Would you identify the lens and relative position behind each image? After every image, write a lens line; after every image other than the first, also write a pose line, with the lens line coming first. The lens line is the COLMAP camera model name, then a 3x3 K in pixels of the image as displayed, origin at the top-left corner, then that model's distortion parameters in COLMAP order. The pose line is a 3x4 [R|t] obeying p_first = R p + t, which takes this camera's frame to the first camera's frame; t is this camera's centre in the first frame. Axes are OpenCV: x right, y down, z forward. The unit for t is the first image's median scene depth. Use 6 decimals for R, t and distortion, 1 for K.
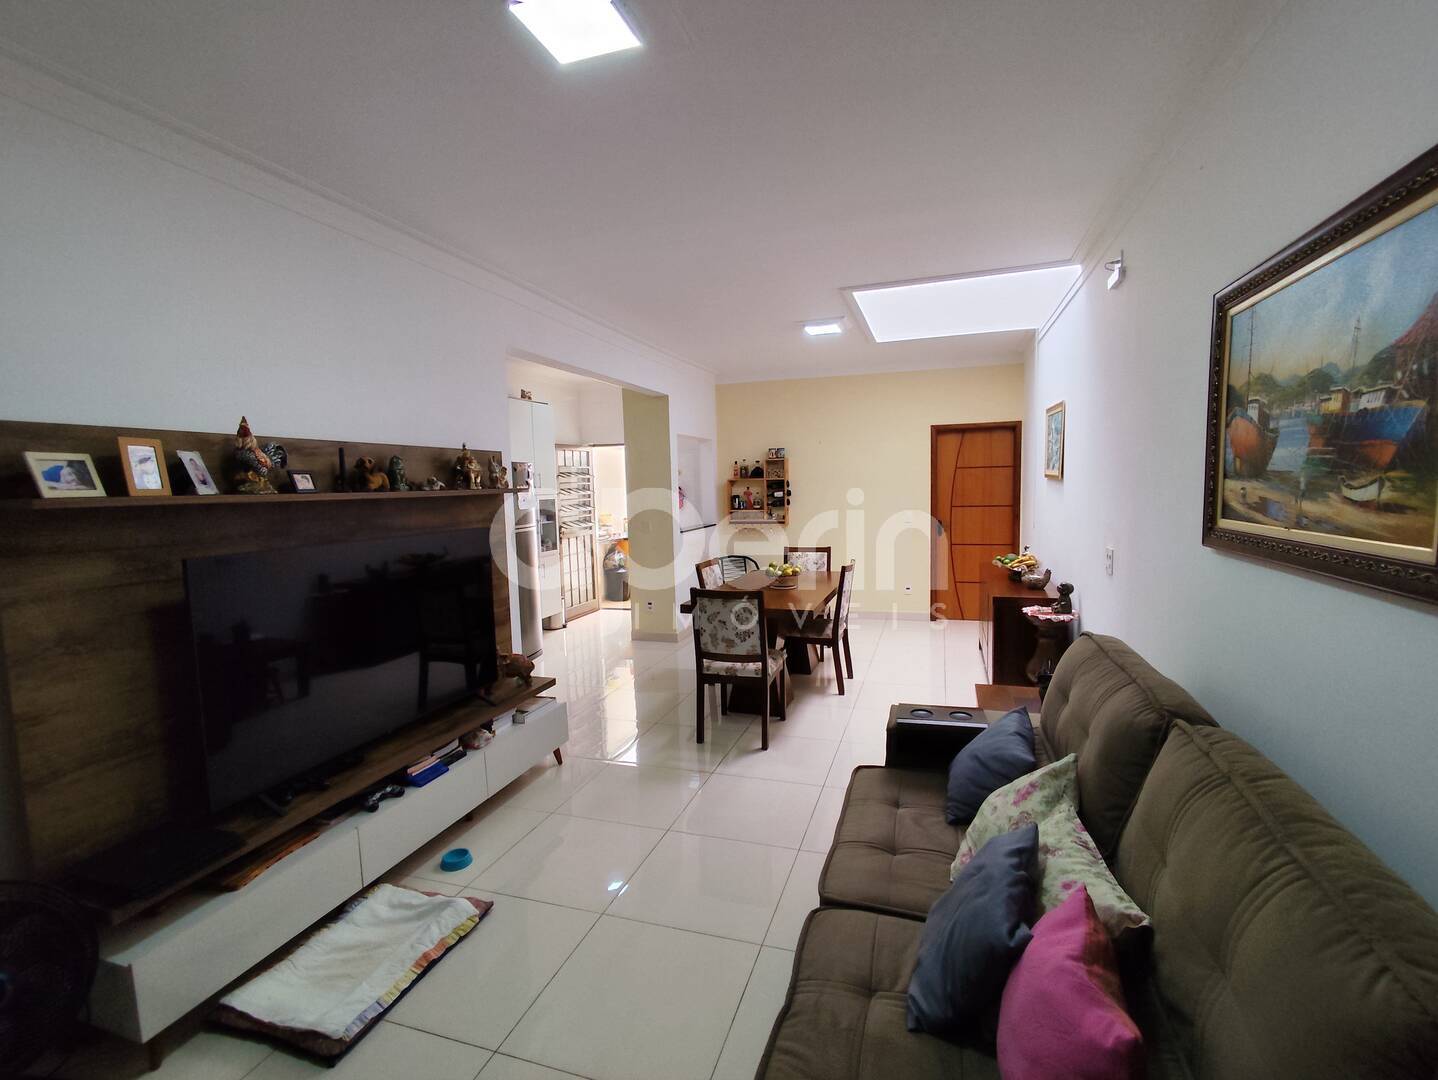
lens RADIAL K [[654.3, 0, 734.5], [0, 654.3, 543.1], [0, 0, 1]] dist [-0.000789, 0.001800]
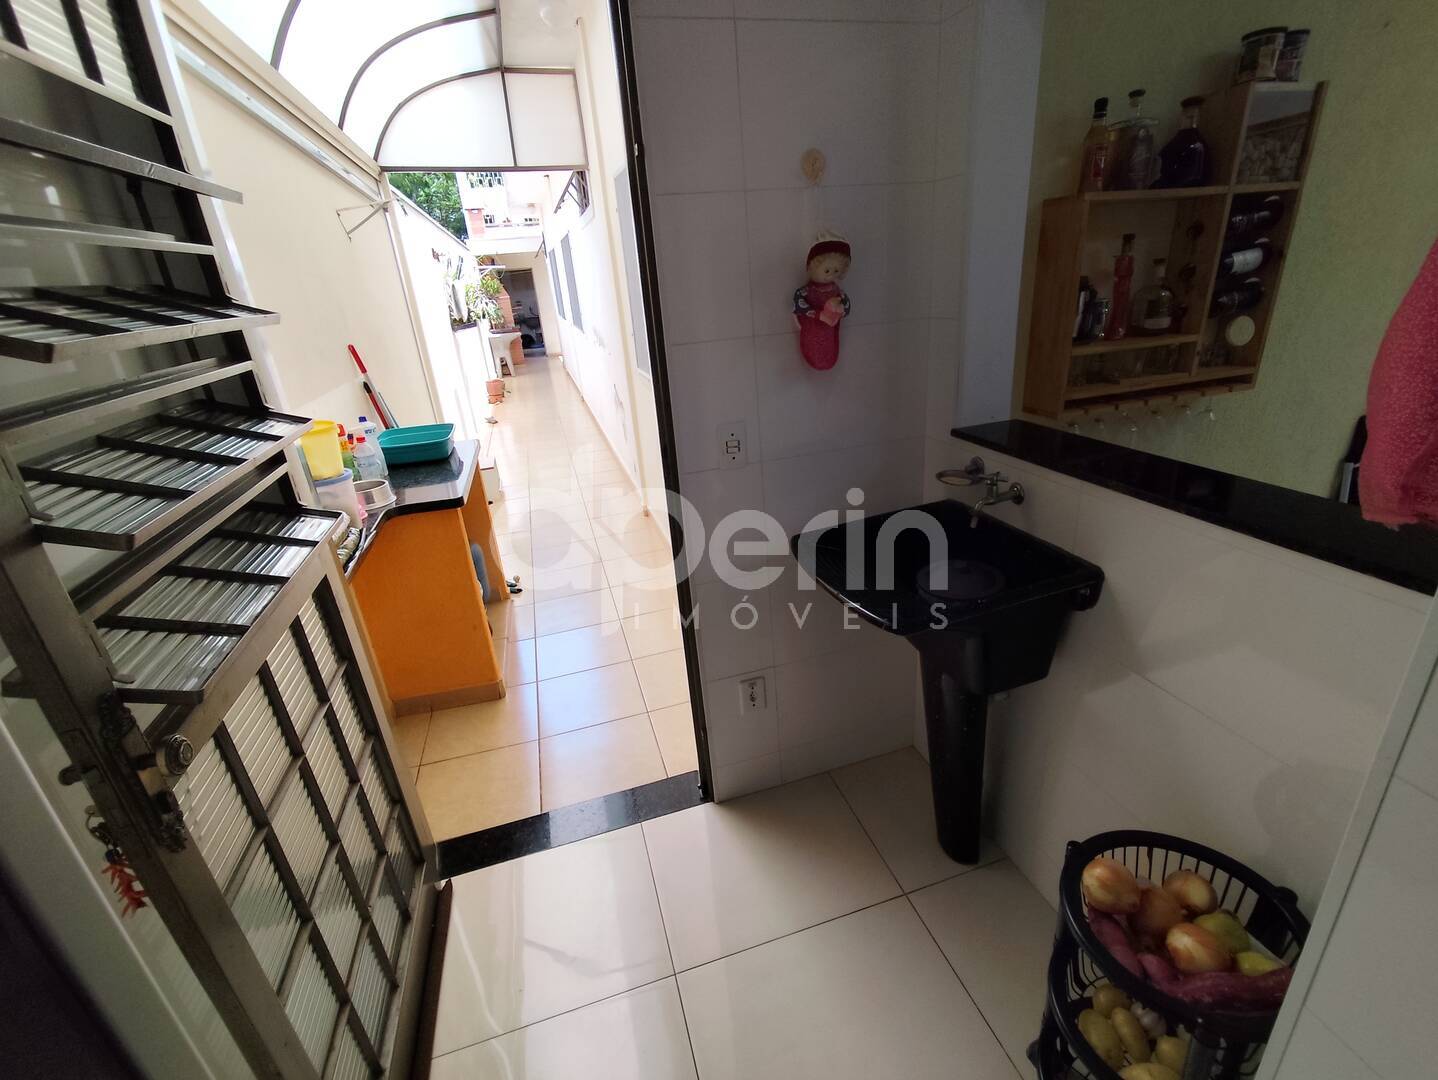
lens RADIAL K [[654.3, 0, 734.5], [0, 654.3, 543.1], [0, 0, 1]] dist [-0.000789, 0.001800]
pose [[0.823377, -0.249607, 0.509653, -0.234735], [0.100747, 0.948104, 0.301578, -0.066180], [-0.558480, -0.196967, 0.805794, 0.870767]]
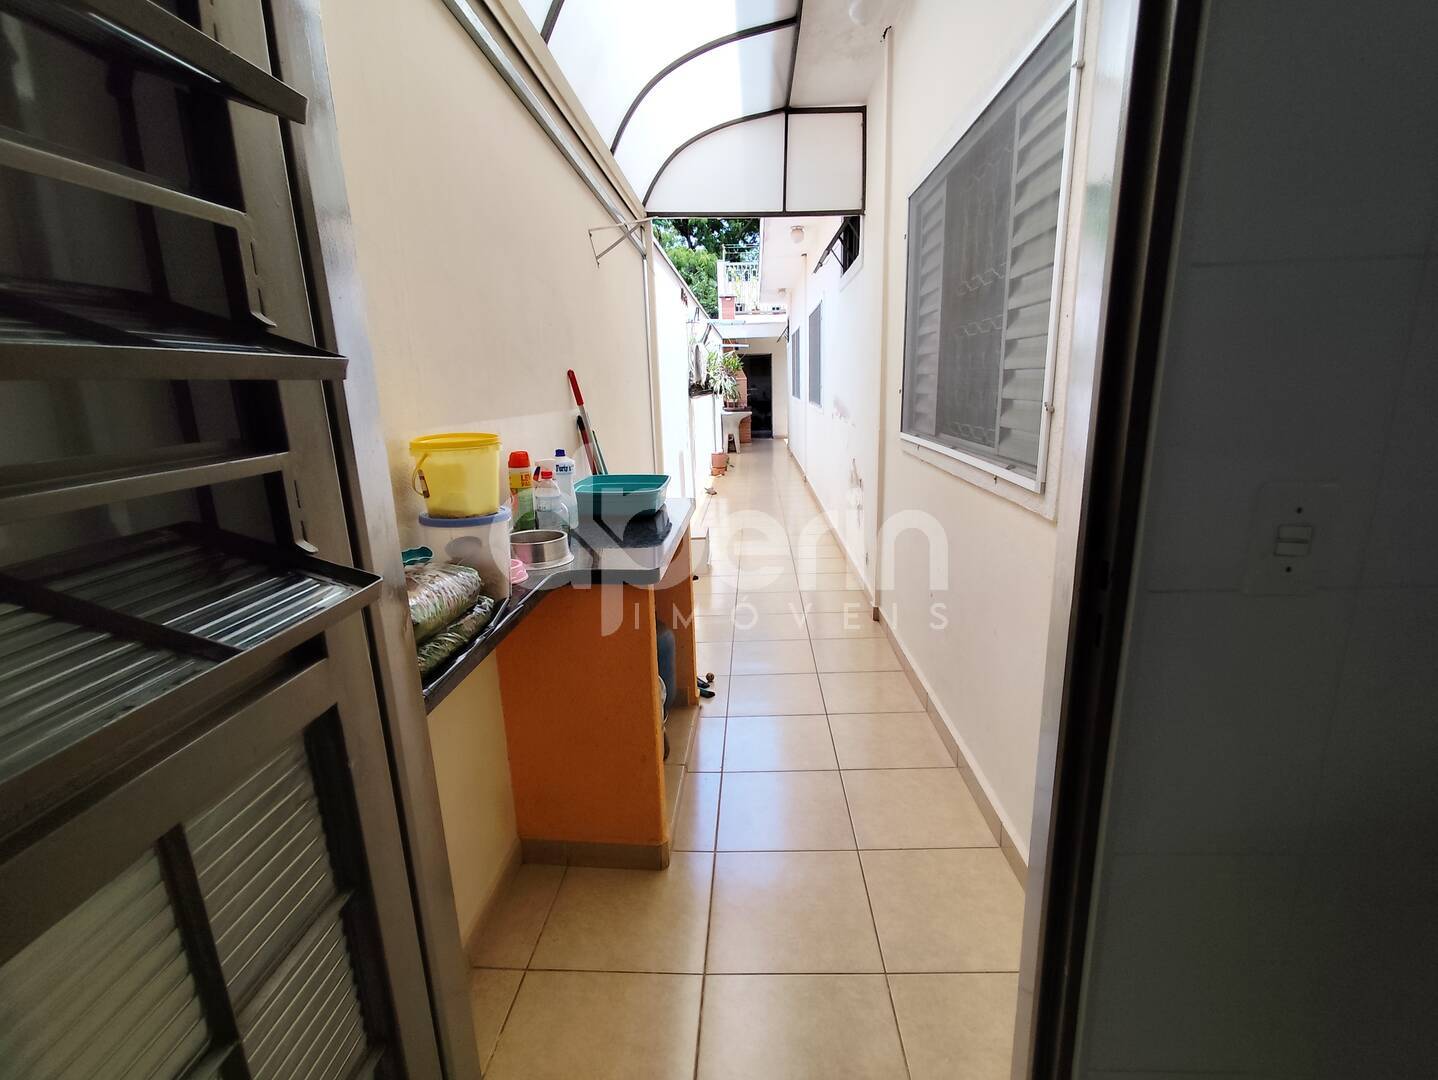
lens RADIAL K [[654.3, 0, 734.5], [0, 654.3, 543.1], [0, 0, 1]] dist [-0.000789, 0.001800]
pose [[0.962089, -0.066987, 0.264380, -0.209331], [0.027851, 0.988431, 0.149095, -0.045770], [-0.271309, -0.136079, 0.952824, 0.989054]]
